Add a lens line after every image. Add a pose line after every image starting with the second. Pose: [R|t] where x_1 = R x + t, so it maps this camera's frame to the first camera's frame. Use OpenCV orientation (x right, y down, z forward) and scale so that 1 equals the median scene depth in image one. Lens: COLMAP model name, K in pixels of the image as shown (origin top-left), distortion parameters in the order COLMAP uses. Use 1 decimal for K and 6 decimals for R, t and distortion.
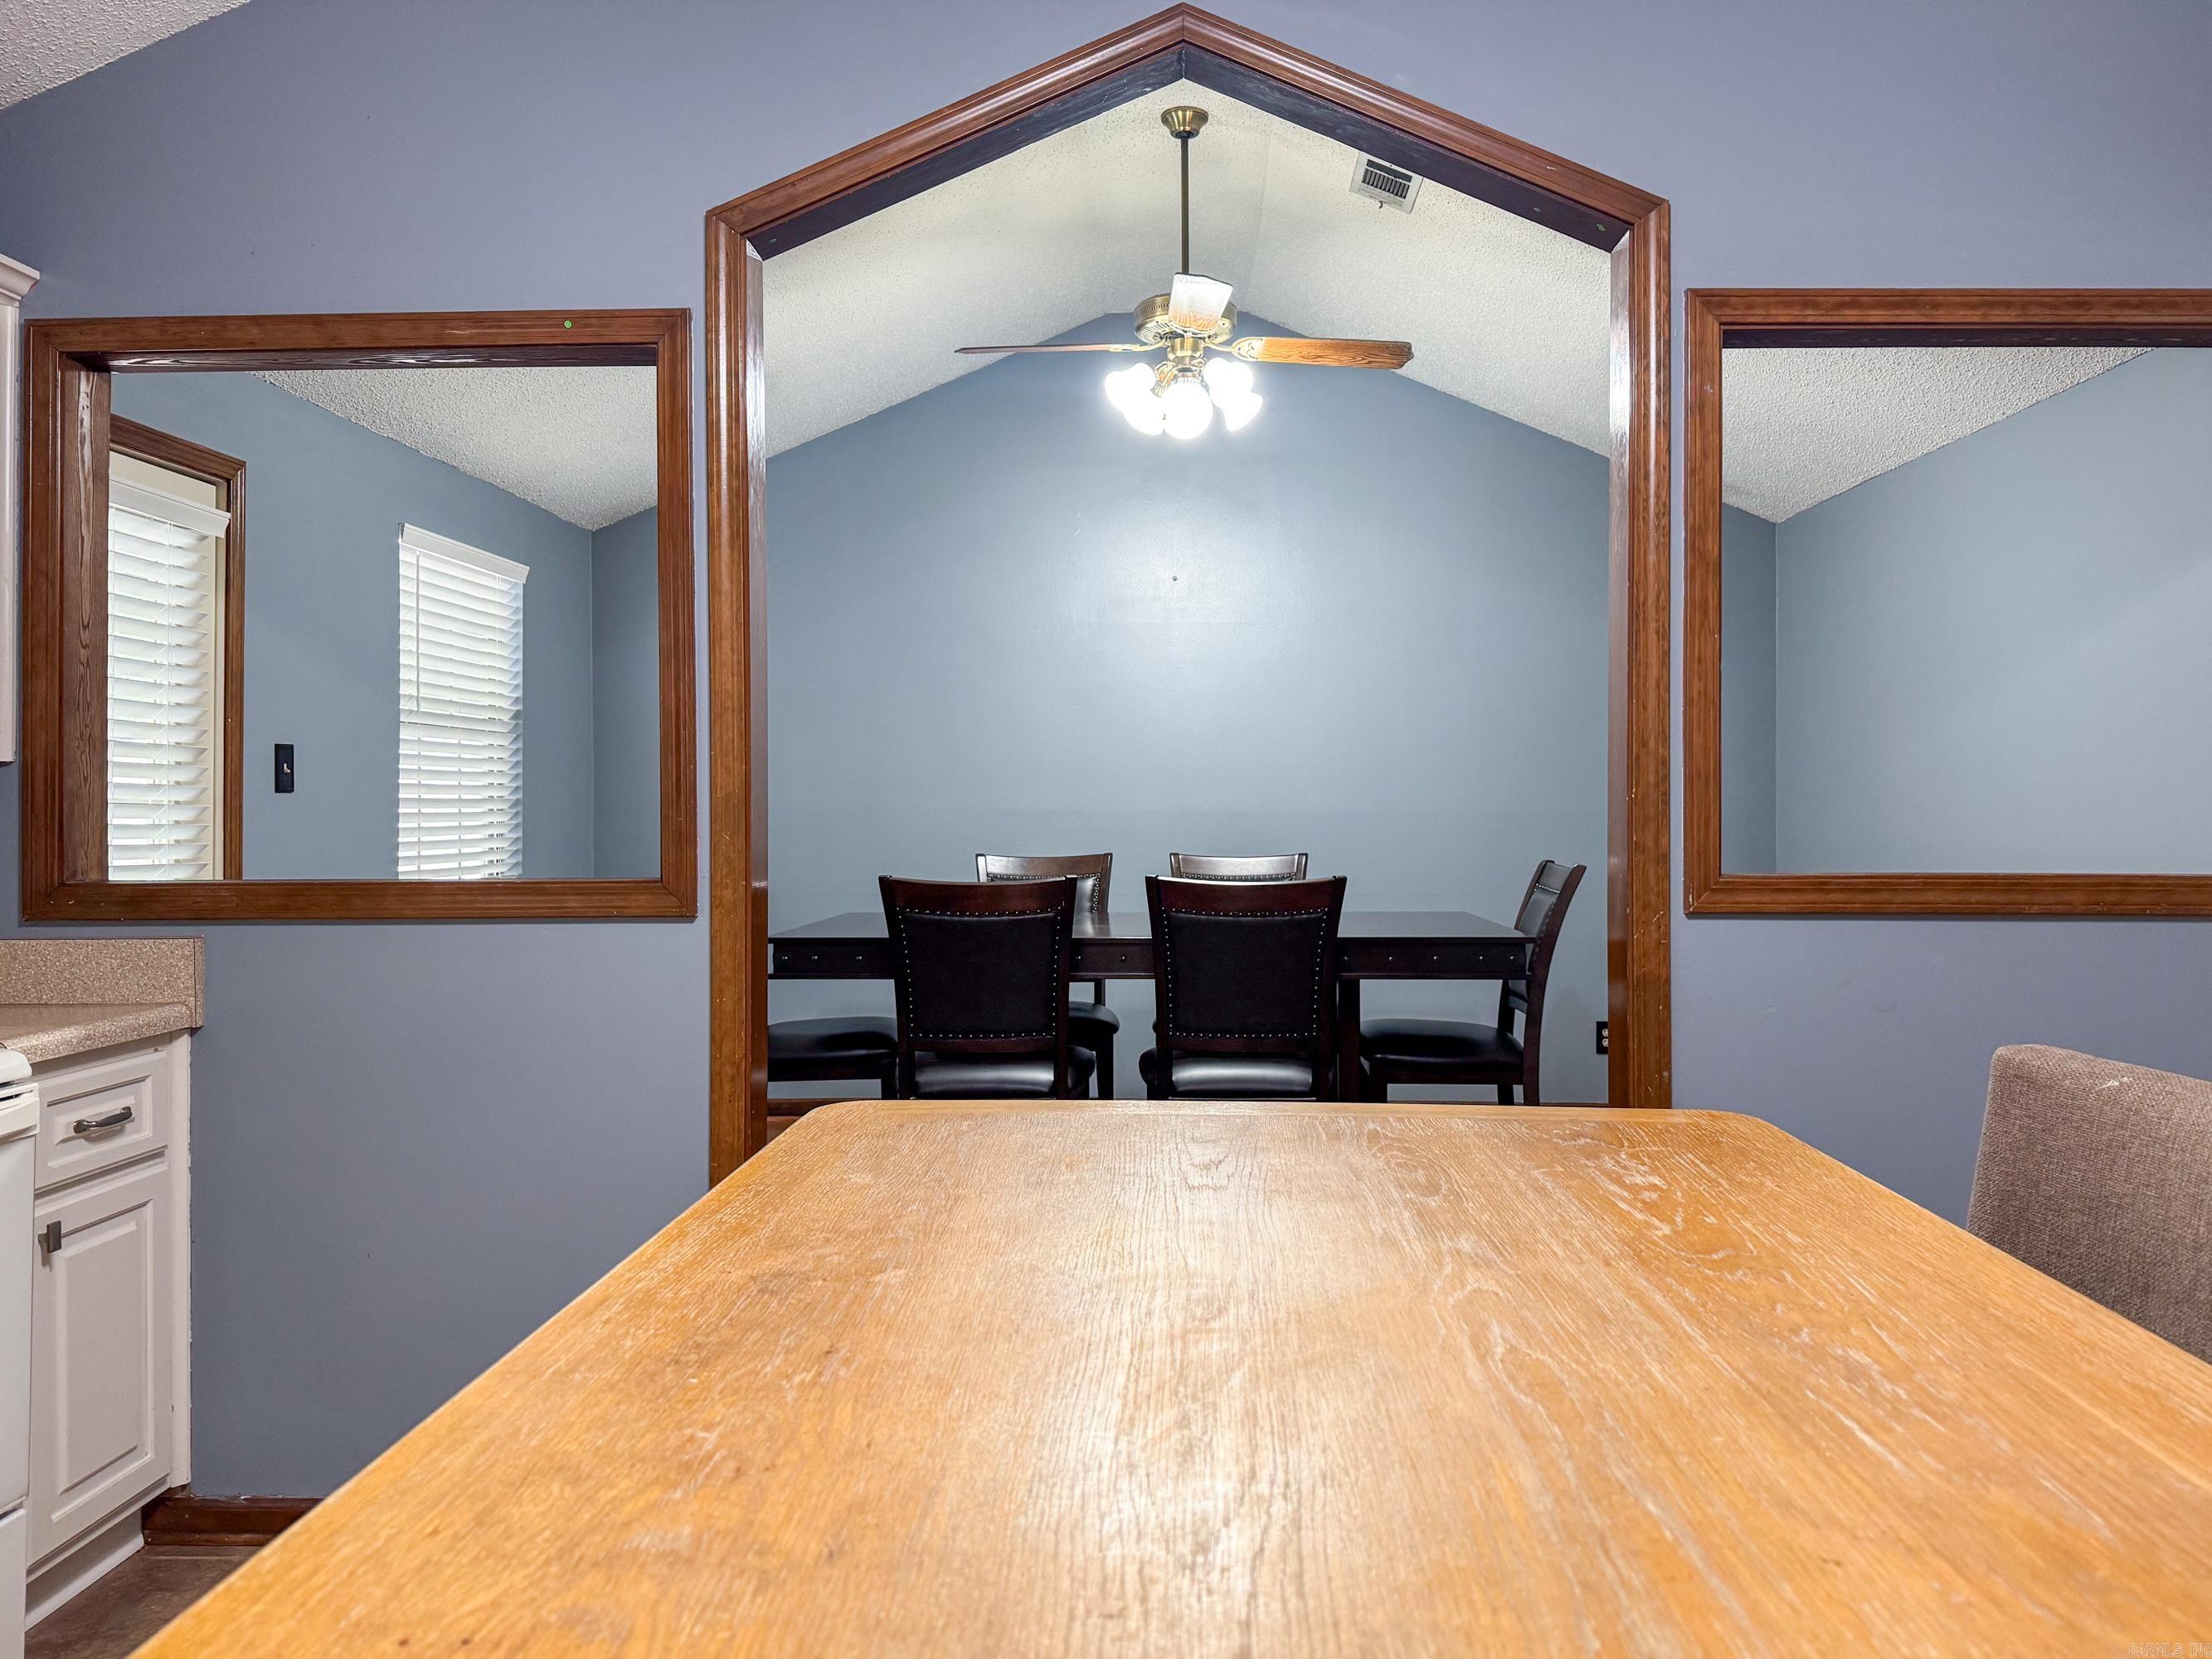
lens RADIAL K [[1631.5, 0, 1119.7], [0, 1631.5, 823.4], [0, 0, 1]] dist [0.057643, -0.067055]
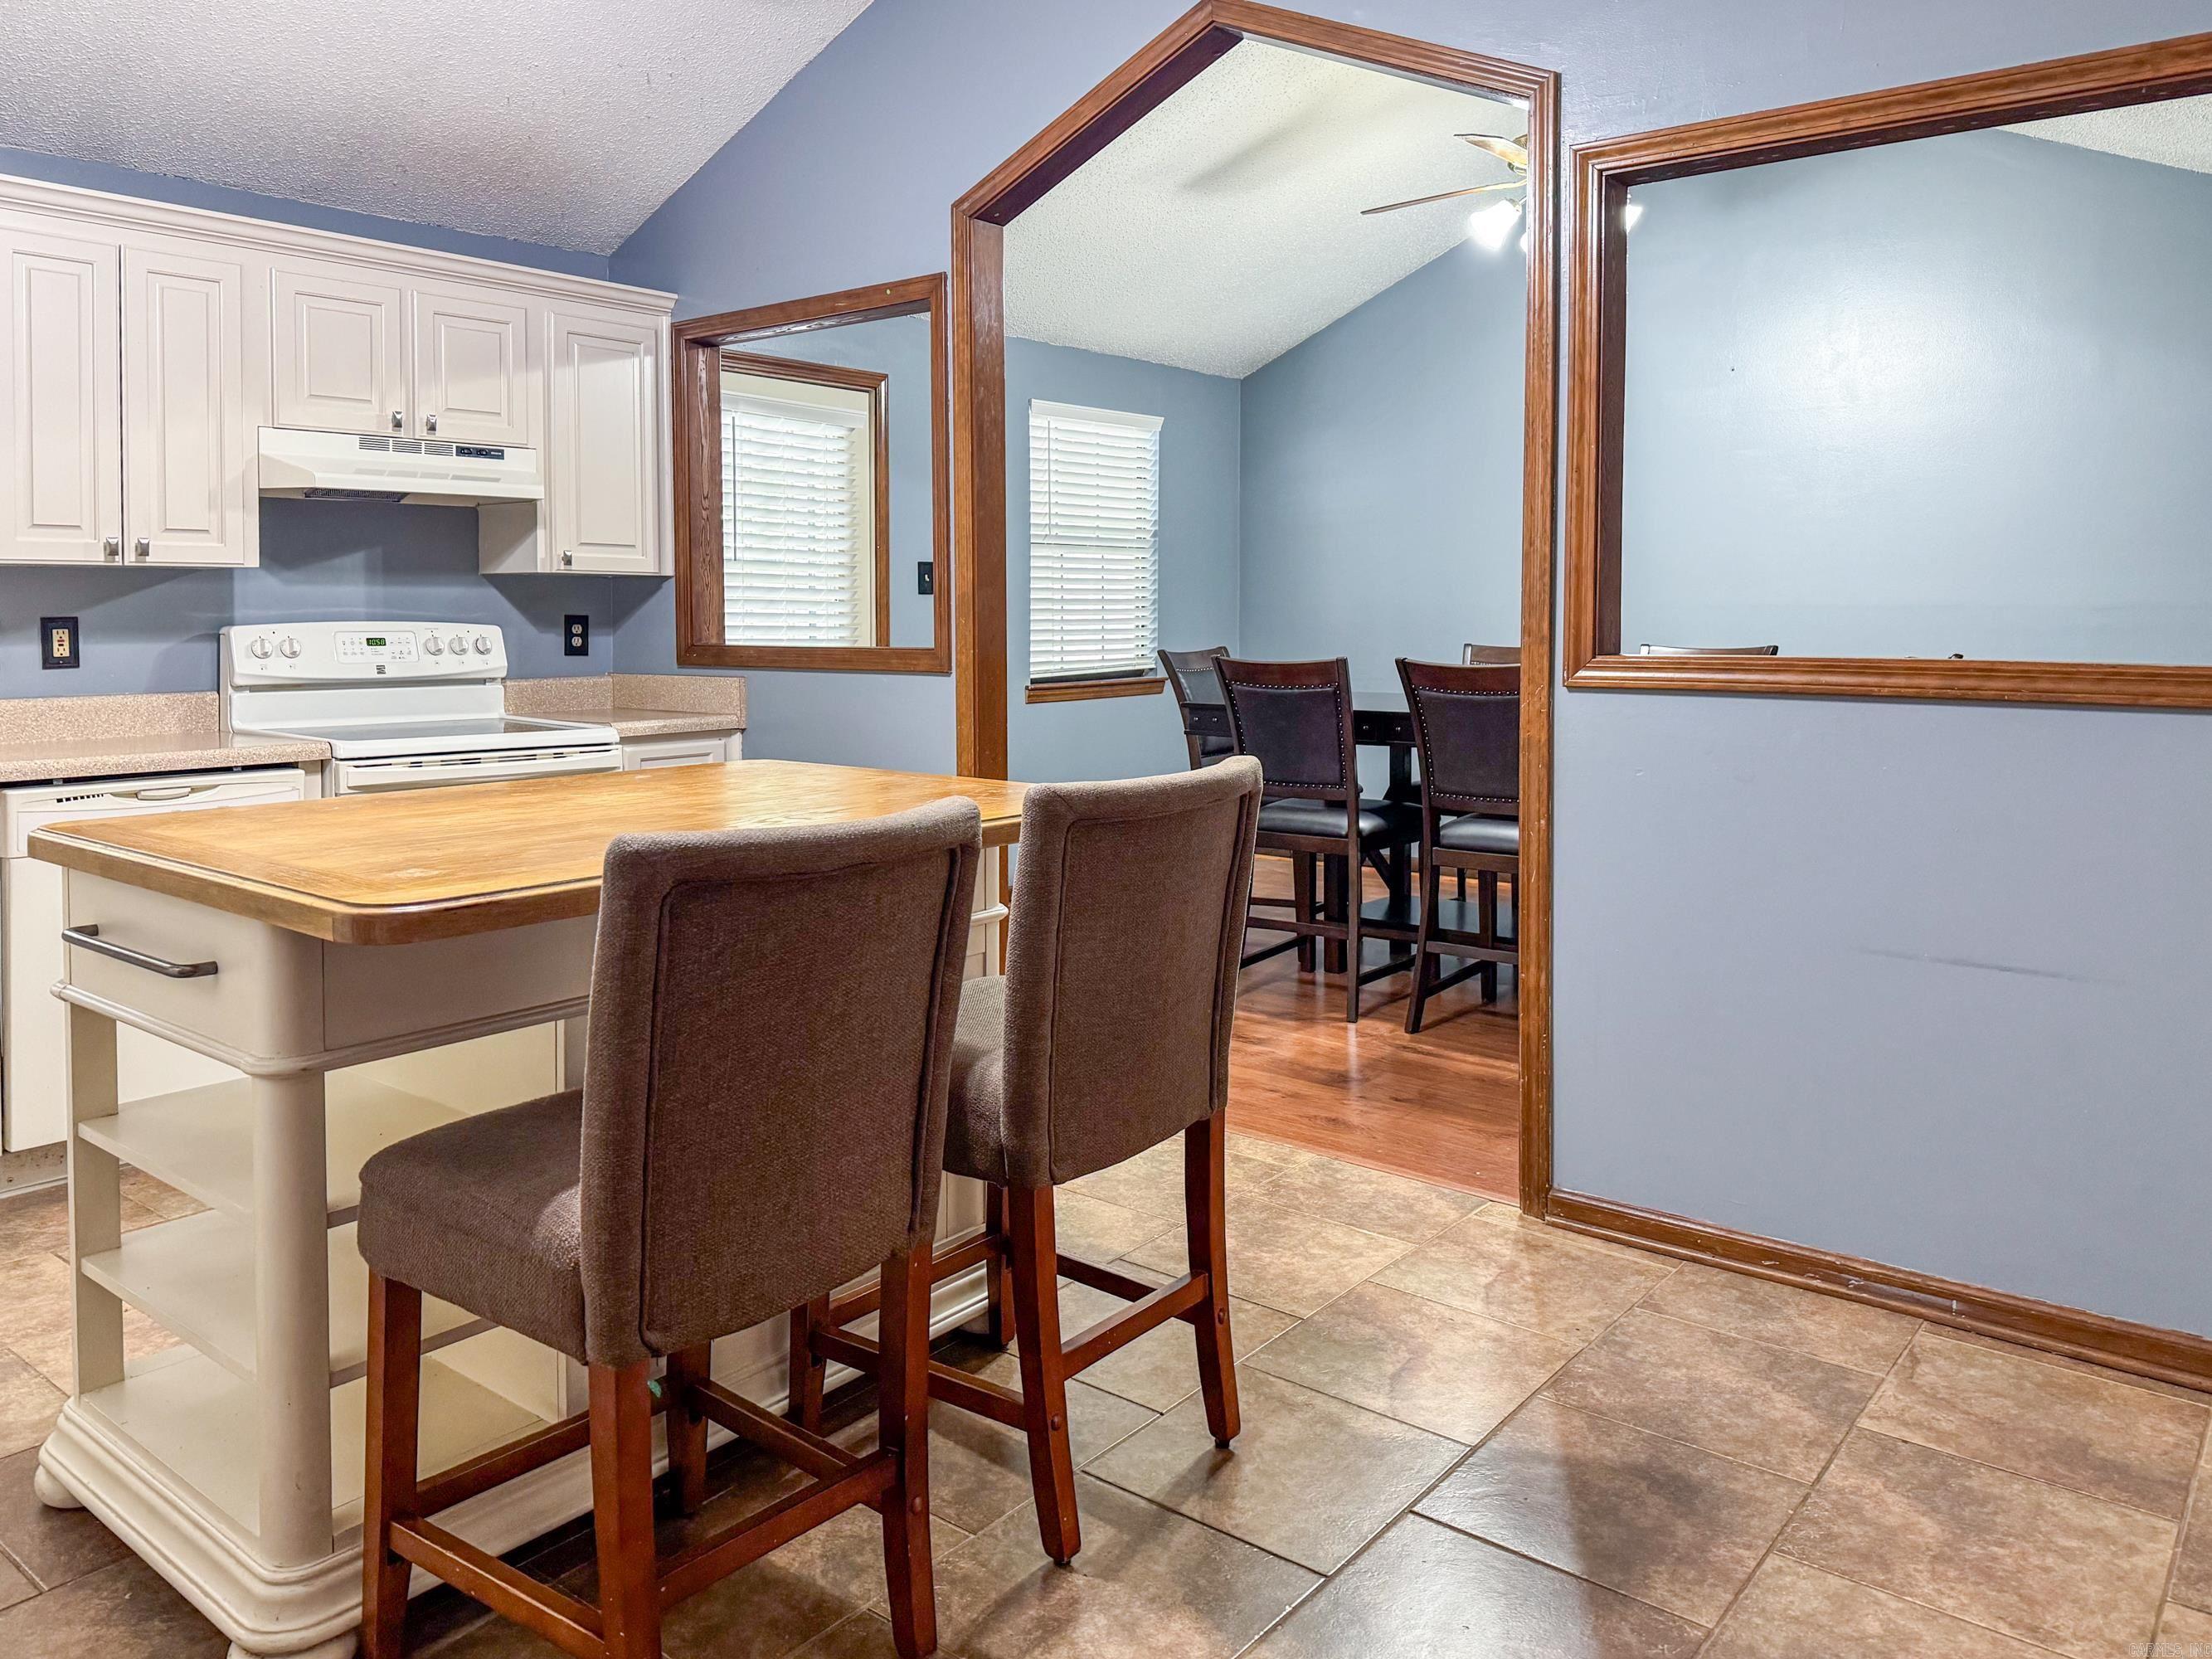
lens RADIAL K [[1631.5, 0, 1119.3], [0, 1631.5, 763.1], [0, 0, 1]] dist [0.057643, -0.067055]
pose [[0.797998, 0.054993, -0.600146, 0.789270], [-0.002087, 0.996074, 0.088499, 0.005707], [0.602656, -0.069370, 0.794980, -0.137450]]
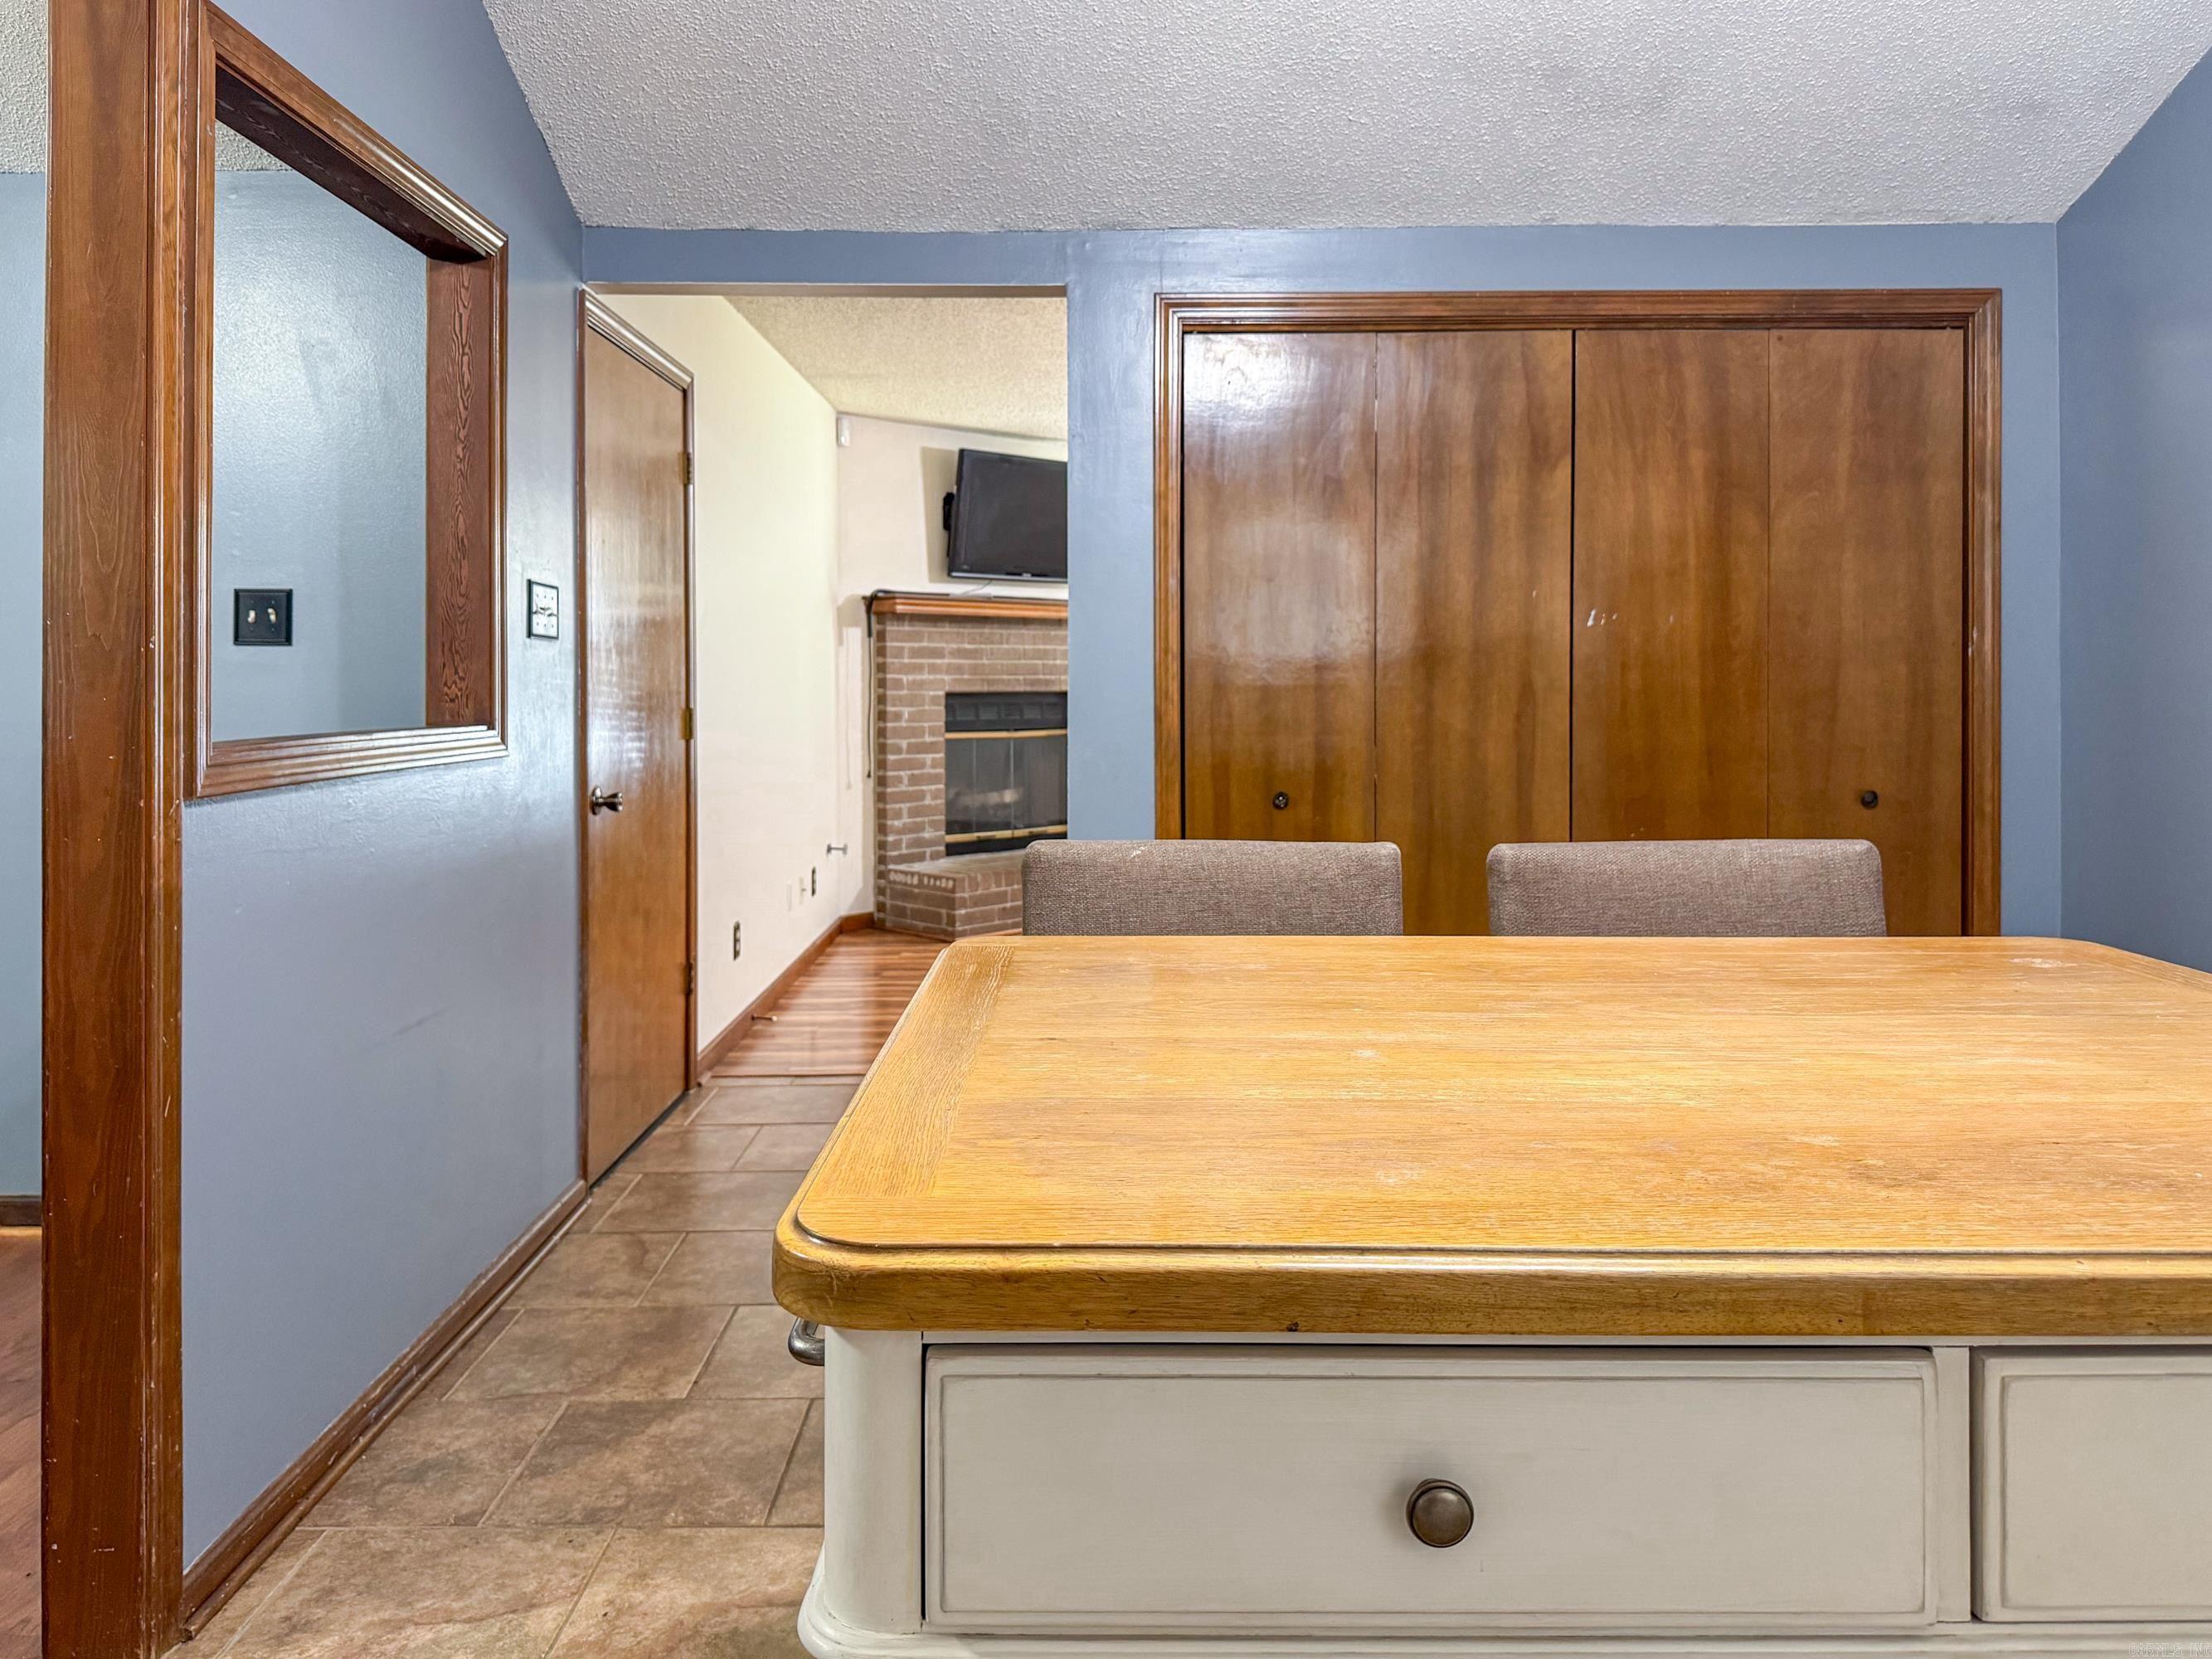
lens RADIAL K [[1631.5, 0, 1105.0], [0, 1631.5, 814.1], [0, 0, 1]] dist [0.057643, -0.067055]
pose [[-0.031247, -0.092909, 0.995184, -0.403858], [0.003024, 0.995657, 0.093048, -0.009500], [-0.999507, 0.005917, -0.030830, 0.568354]]
